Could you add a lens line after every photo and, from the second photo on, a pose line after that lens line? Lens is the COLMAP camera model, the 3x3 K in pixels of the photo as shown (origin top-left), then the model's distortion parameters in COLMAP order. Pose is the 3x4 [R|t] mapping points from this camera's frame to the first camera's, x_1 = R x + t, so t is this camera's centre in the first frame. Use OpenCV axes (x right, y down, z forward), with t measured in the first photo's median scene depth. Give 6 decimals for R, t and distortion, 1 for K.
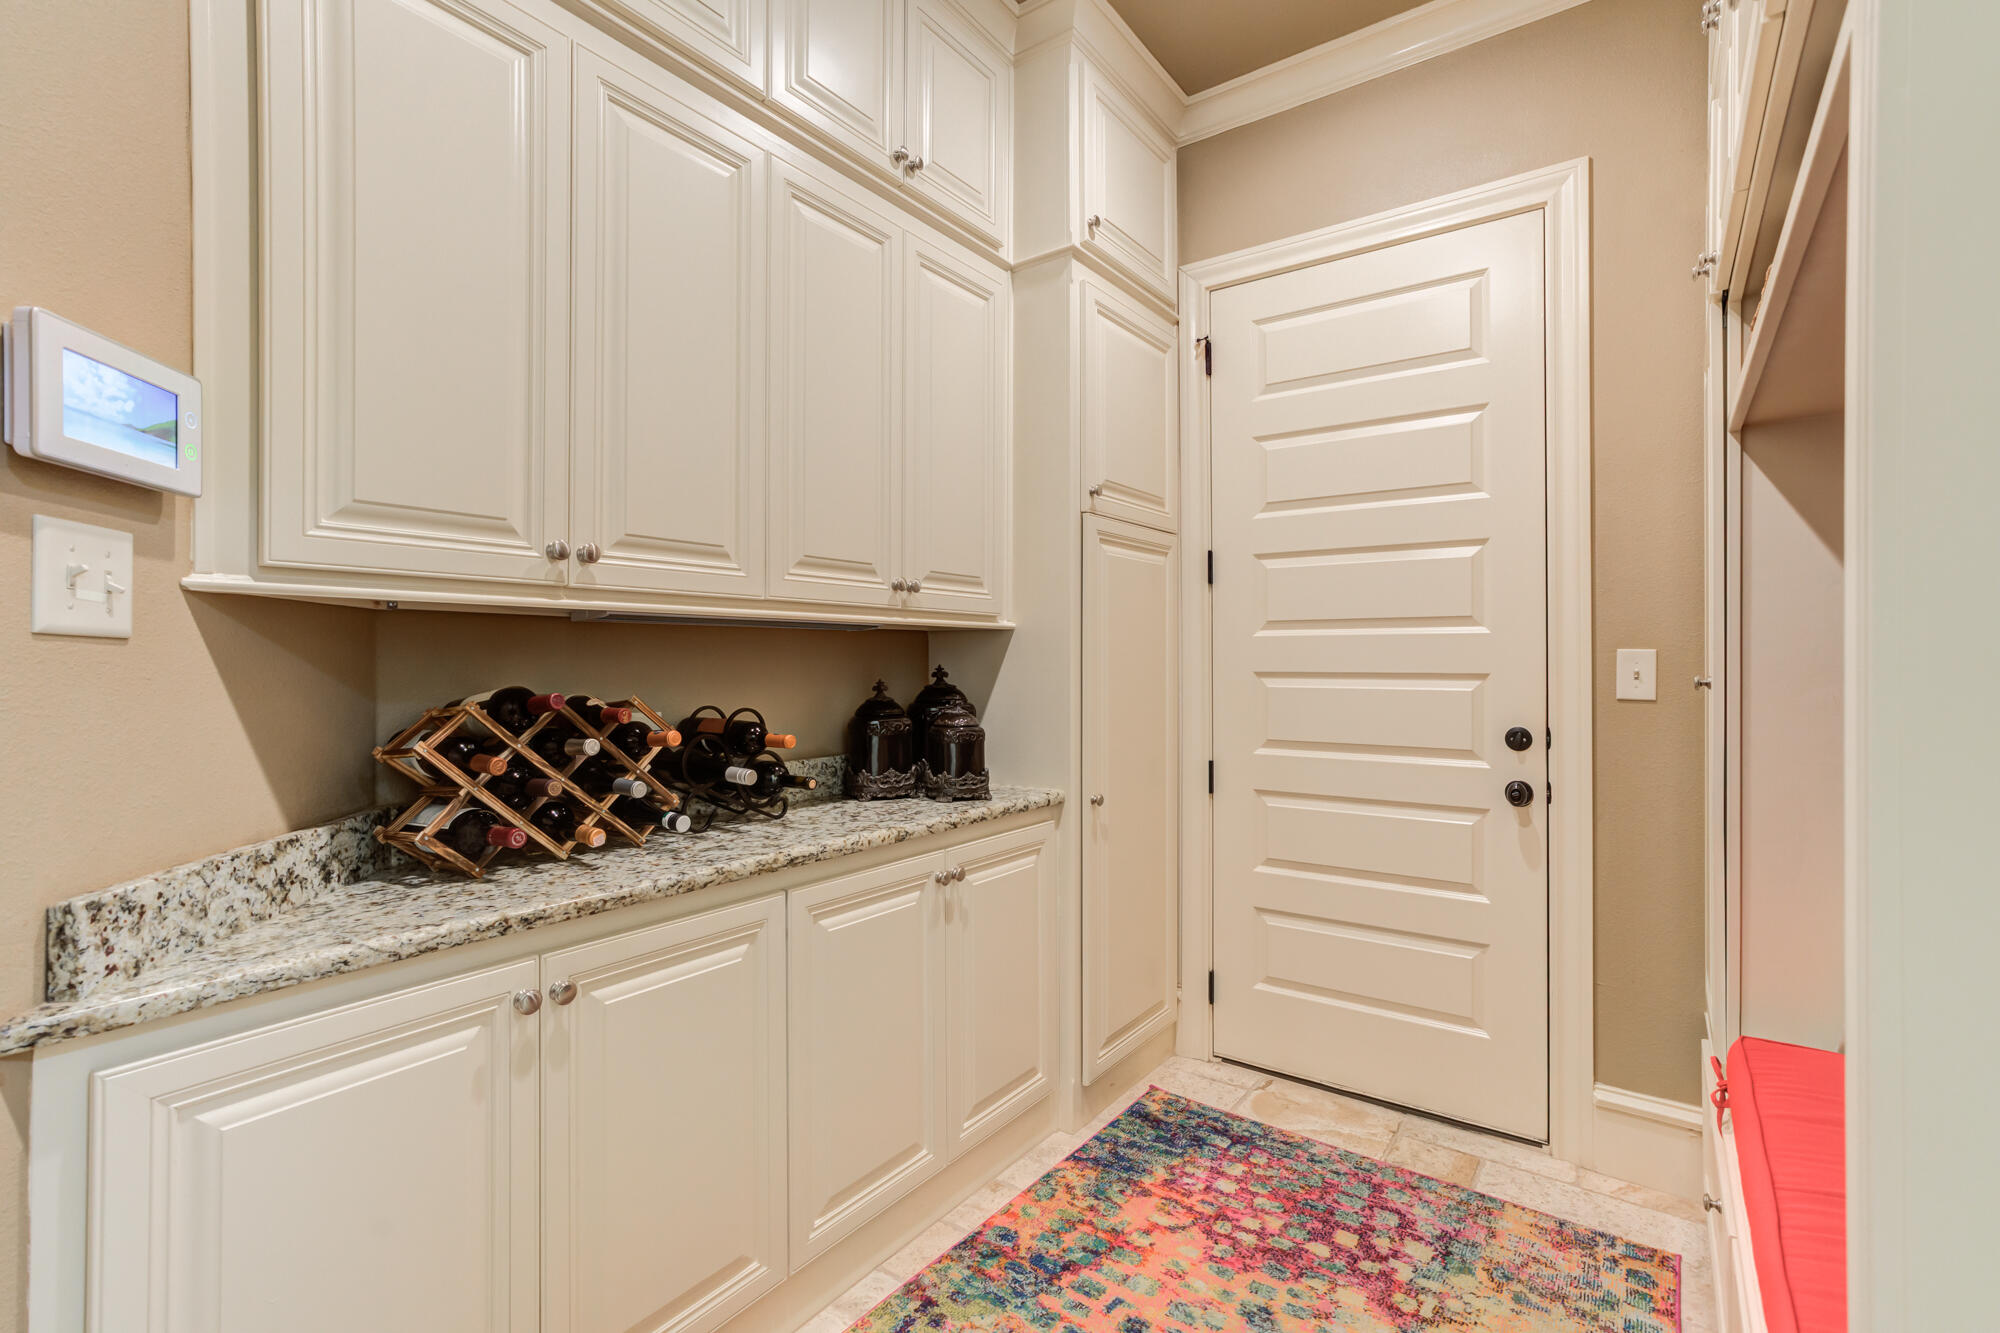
lens RADIAL K [[937.8, 0, 991.0], [0, 937.8, 665.1], [0, 0, 1]] dist [-0.031990, 0.017803]
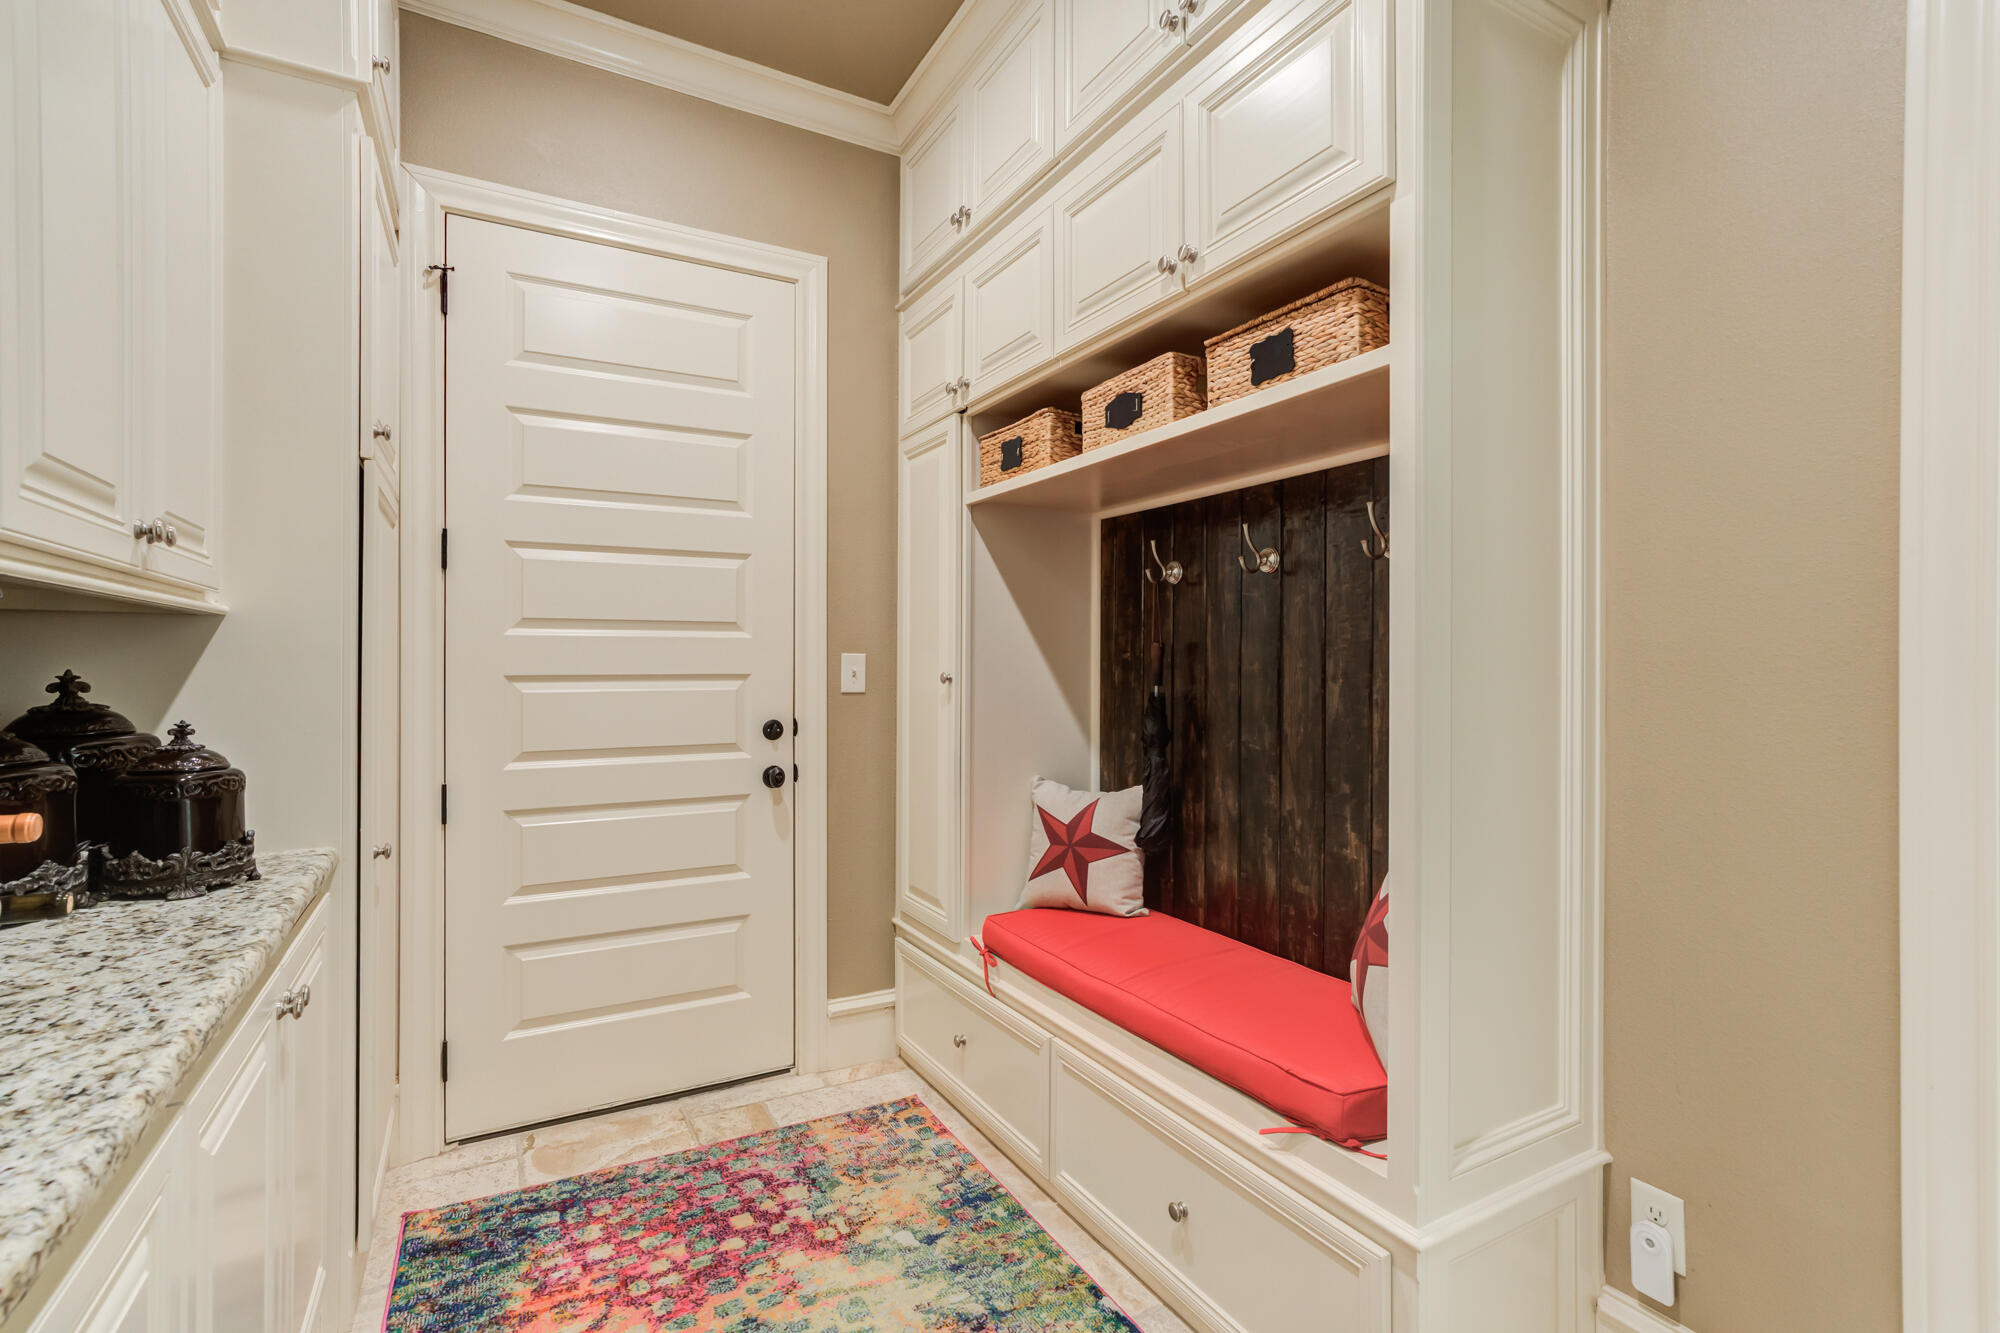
lens RADIAL K [[937.8, 0, 982.2], [0, 937.8, 664.8], [0, 0, 1]] dist [-0.031990, 0.017803]
pose [[0.382042, -0.002505, 0.924141, -0.440230], [0.003894, 0.999992, 0.001101, -0.002378], [-0.924137, 0.003178, 0.382049, 0.330998]]
